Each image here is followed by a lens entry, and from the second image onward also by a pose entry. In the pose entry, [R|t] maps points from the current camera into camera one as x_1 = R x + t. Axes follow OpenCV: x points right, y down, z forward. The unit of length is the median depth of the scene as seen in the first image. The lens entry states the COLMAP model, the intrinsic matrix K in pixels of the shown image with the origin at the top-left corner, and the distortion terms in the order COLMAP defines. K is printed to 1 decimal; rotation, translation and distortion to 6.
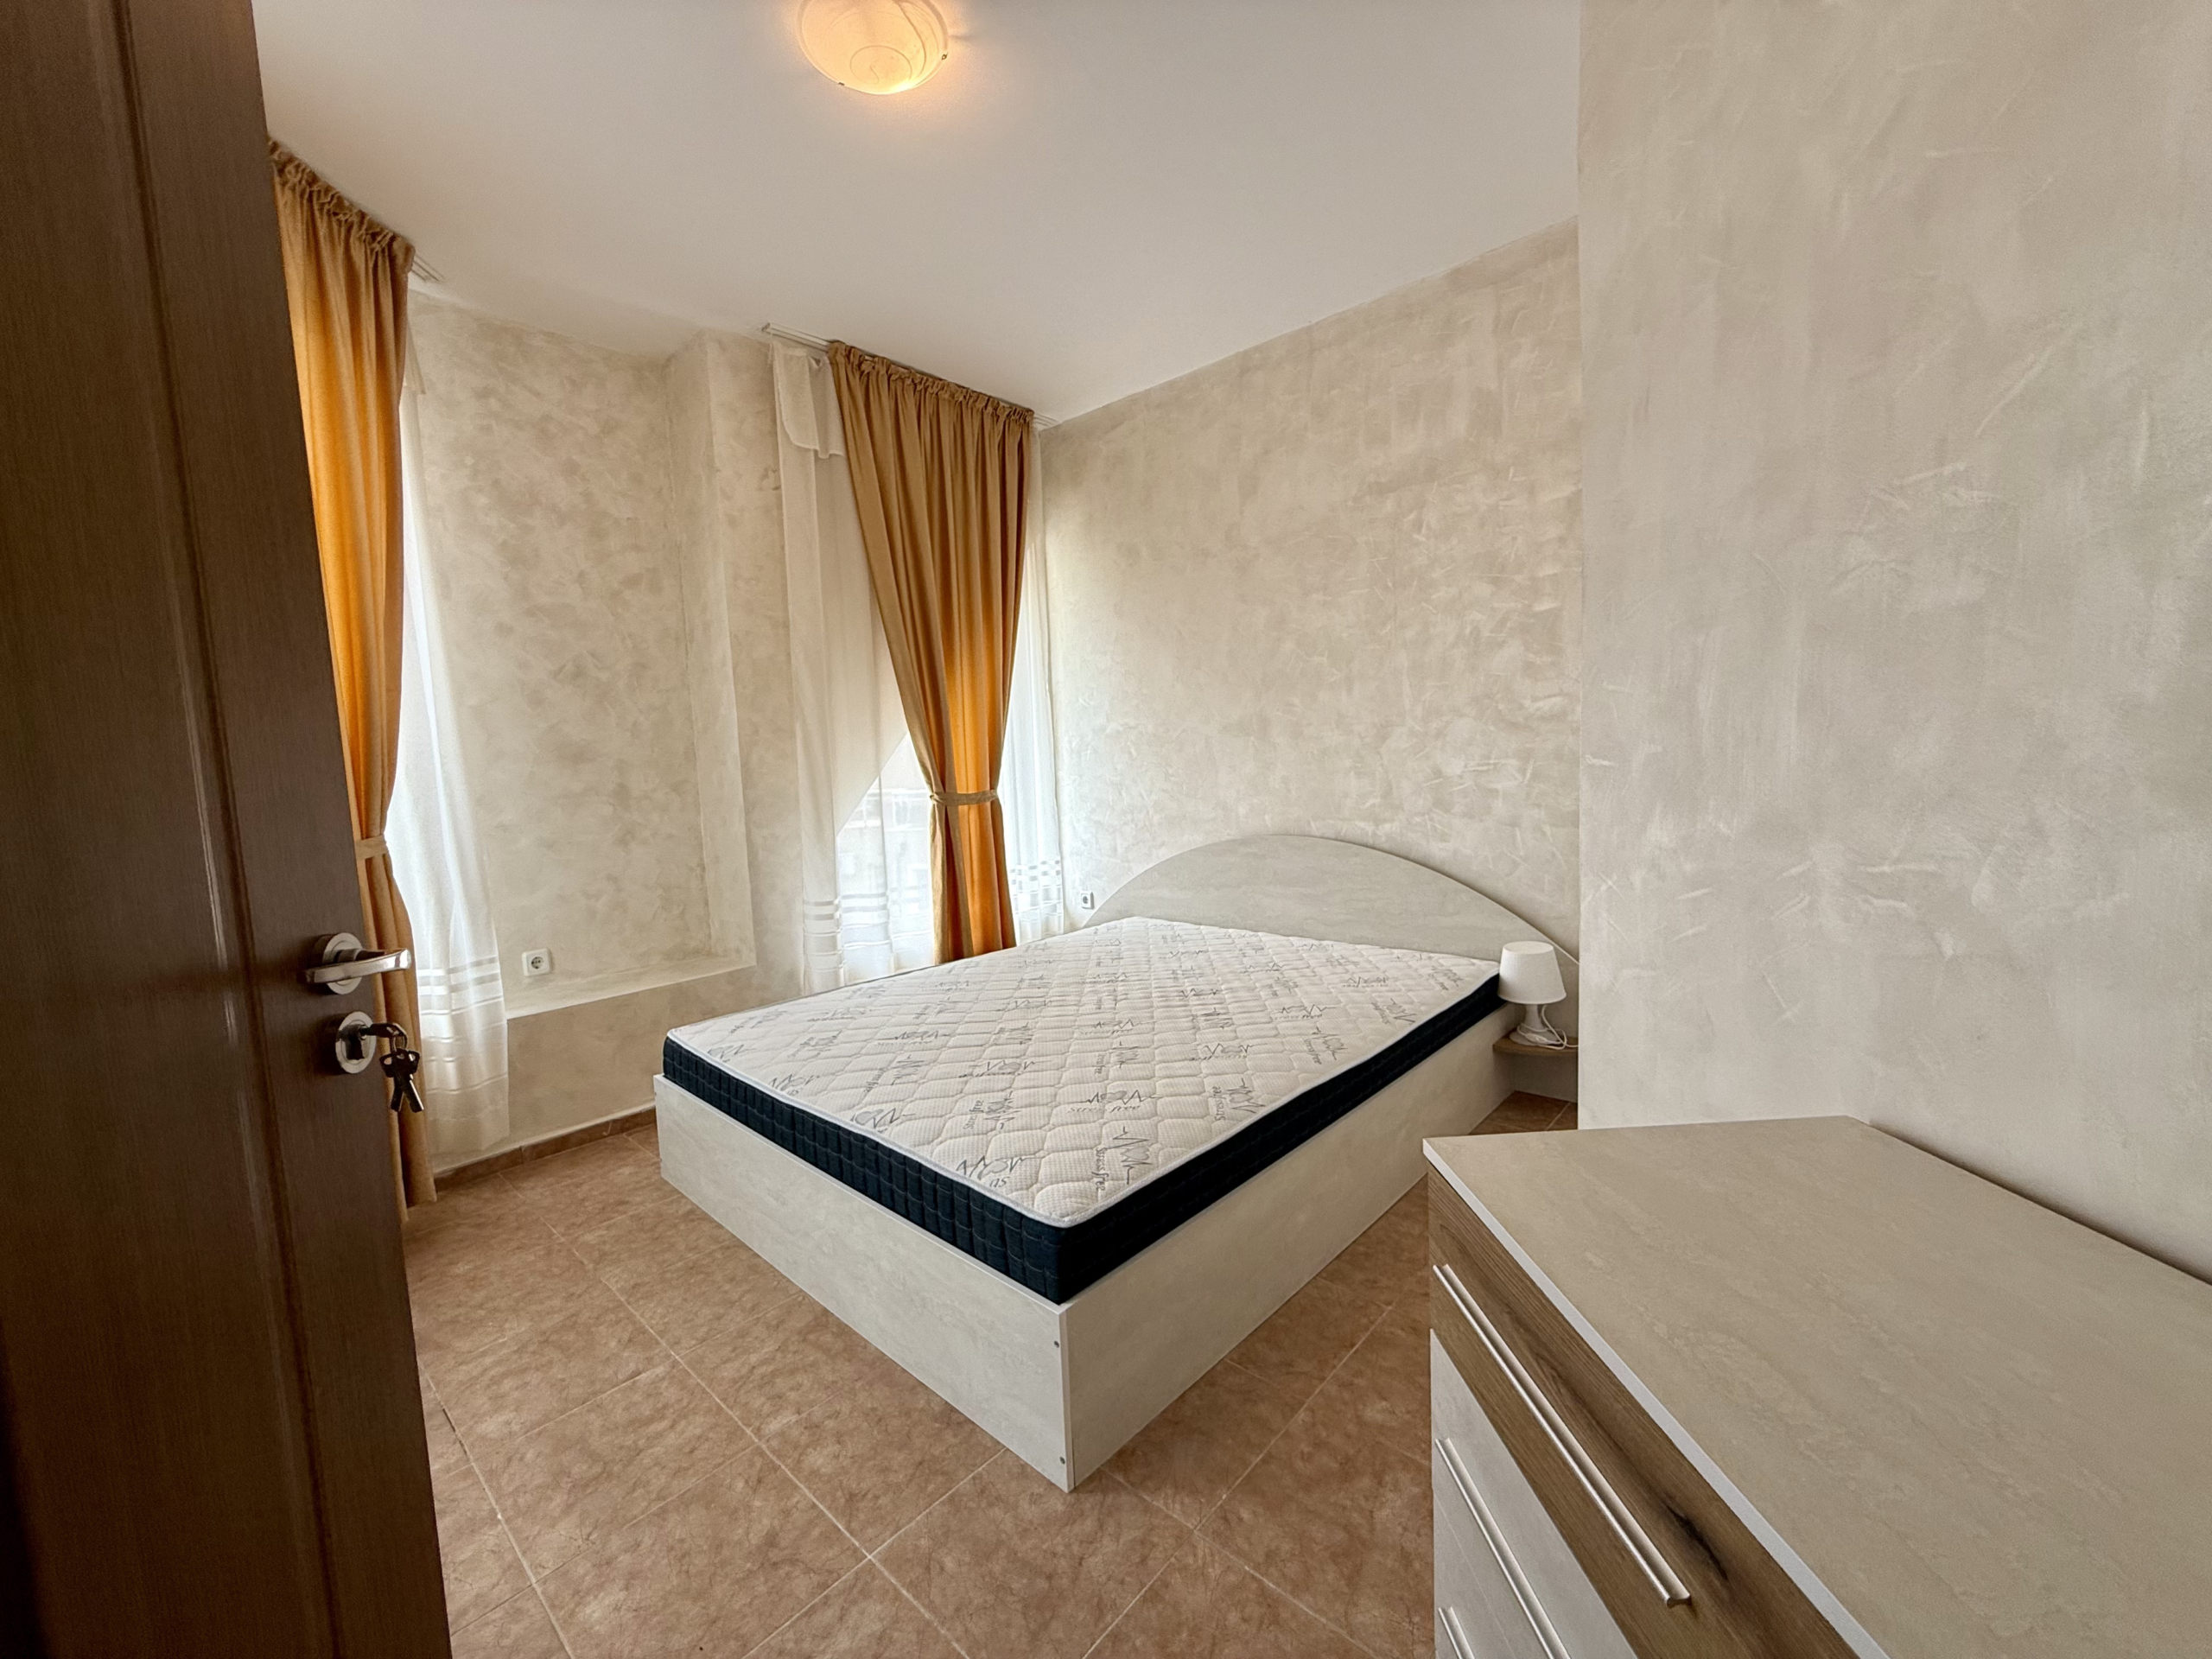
lens RADIAL K [[882.4, 0, 1099.4], [0, 882.4, 830.1], [0, 0, 1]] dist [-0.000175, -0.000145]
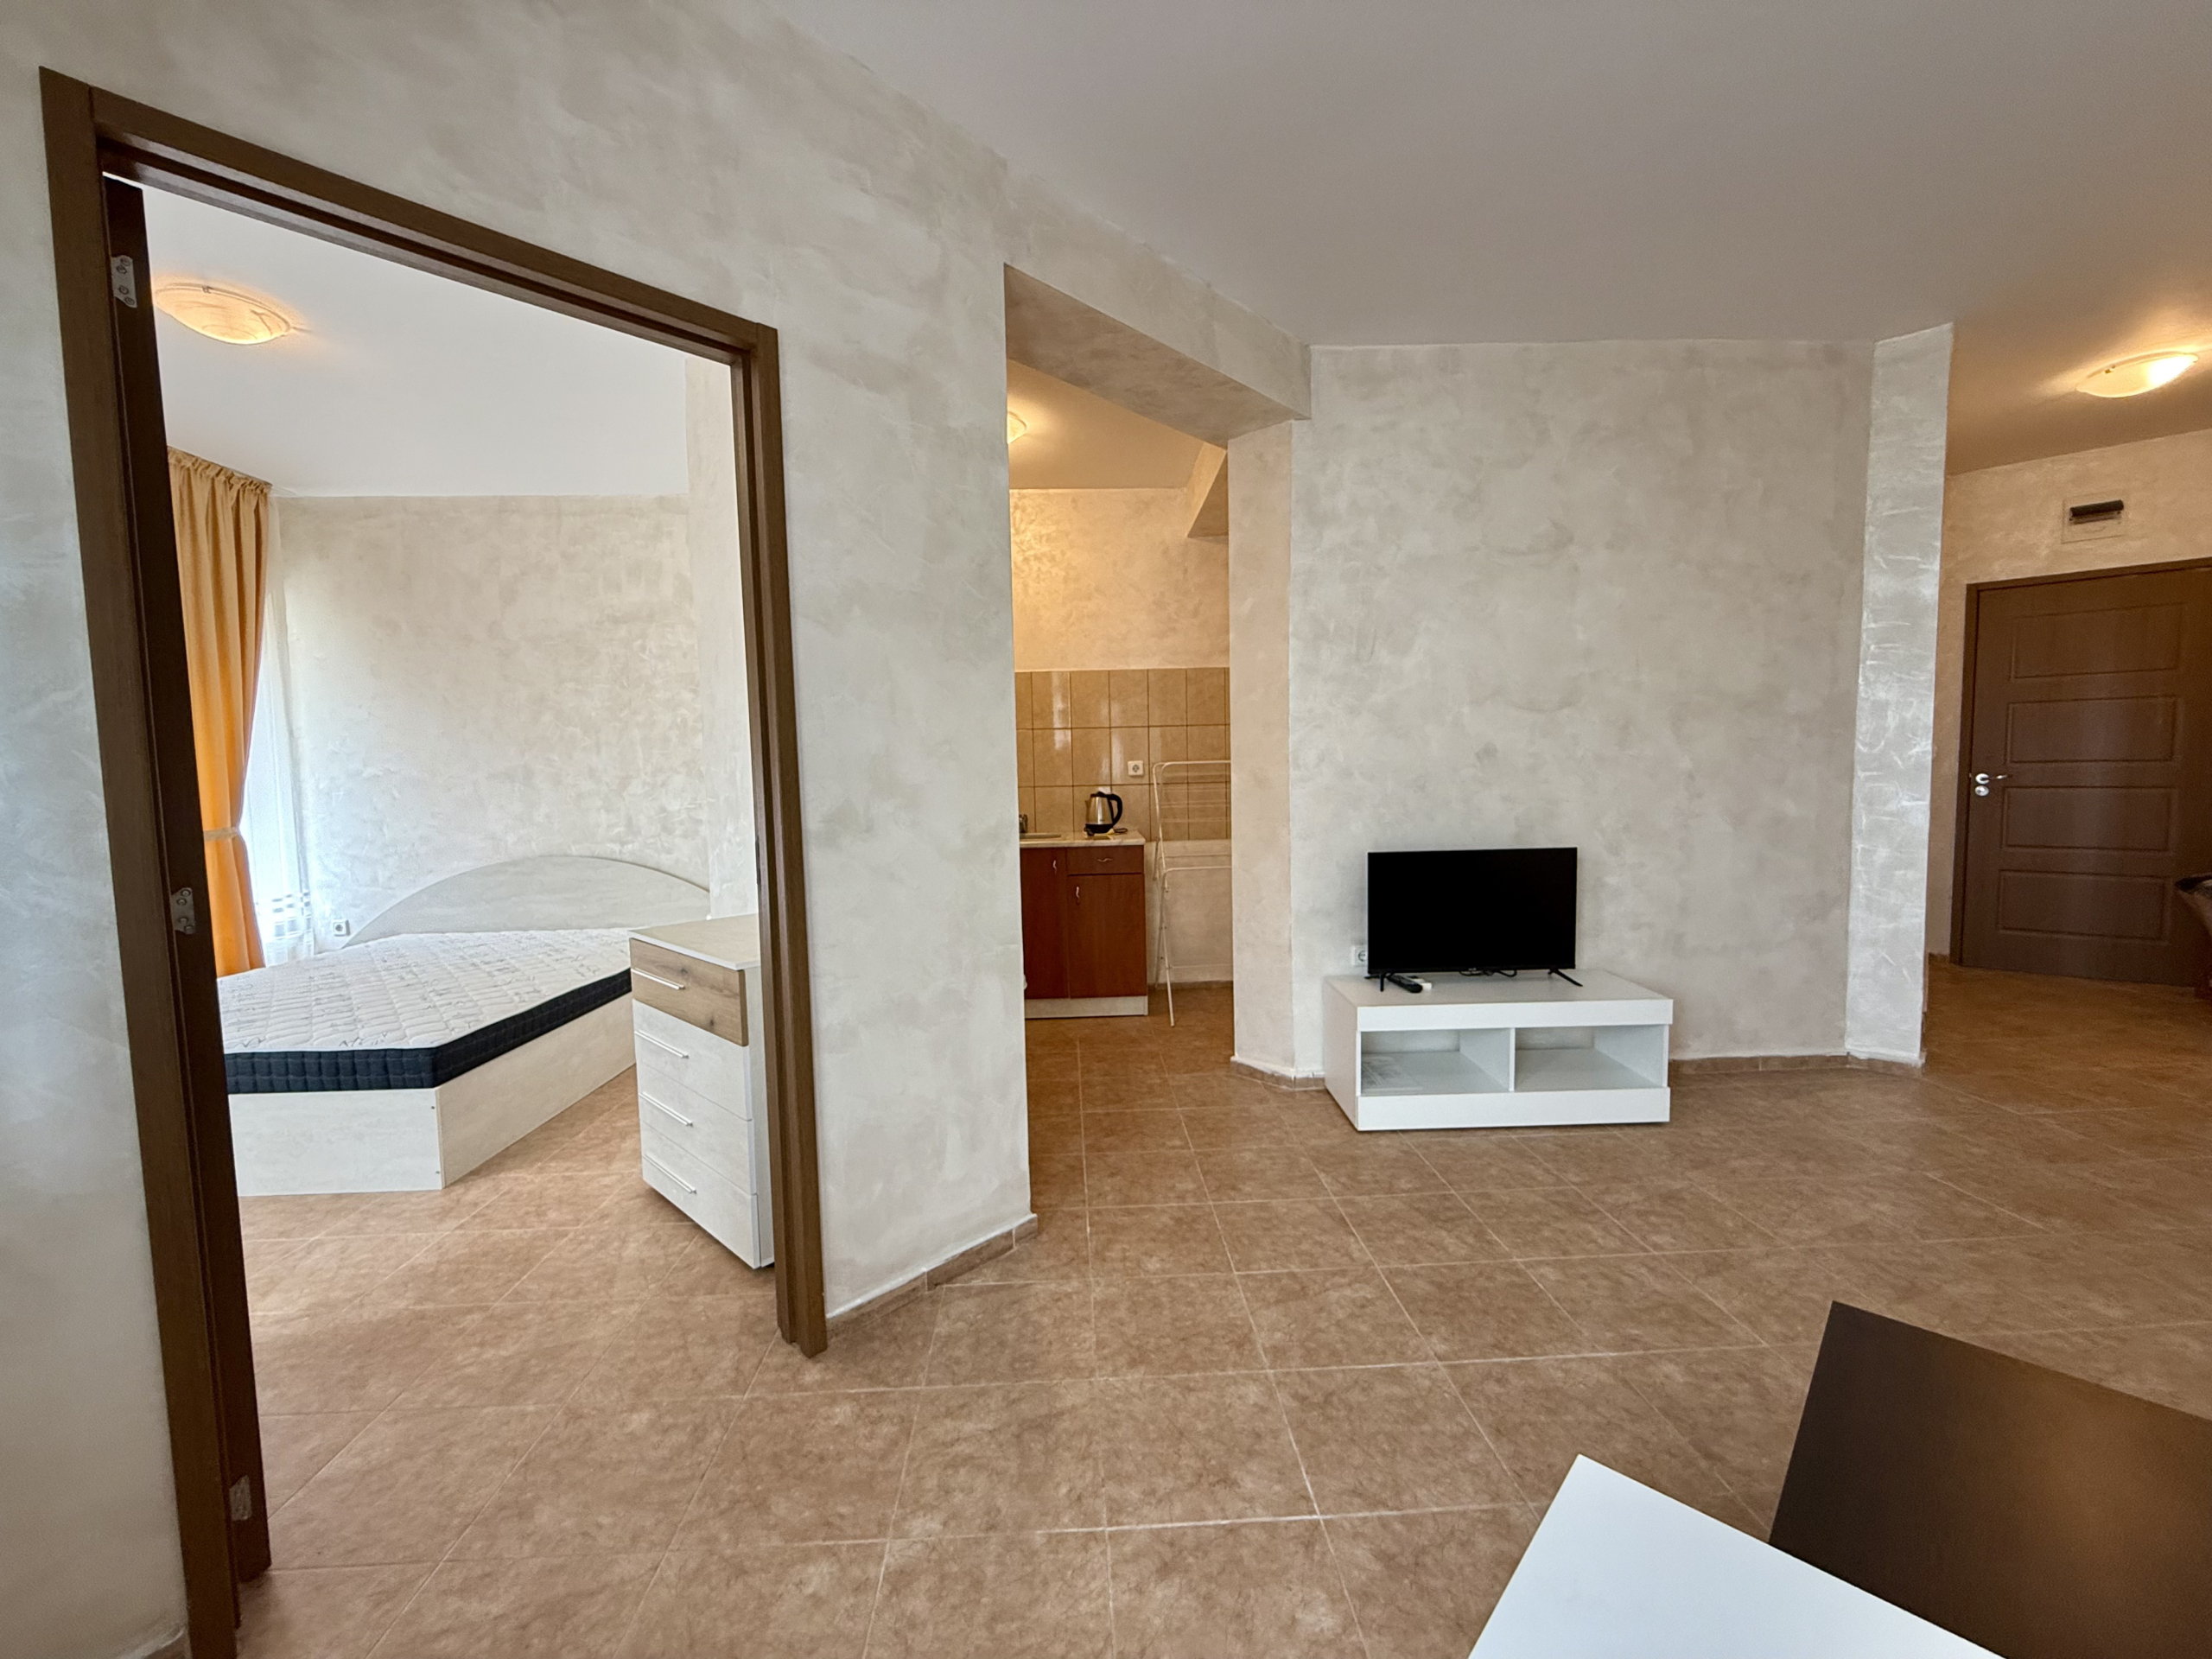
lens RADIAL K [[882.4, 0, 1099.4], [0, 882.4, 830.1], [0, 0, 1]] dist [-0.000175, -0.000145]
pose [[0.708983, -0.017338, 0.705012, -0.152986], [0.053849, 0.998110, -0.029607, 0.053938], [-0.703167, 0.058955, 0.708577, -0.584464]]
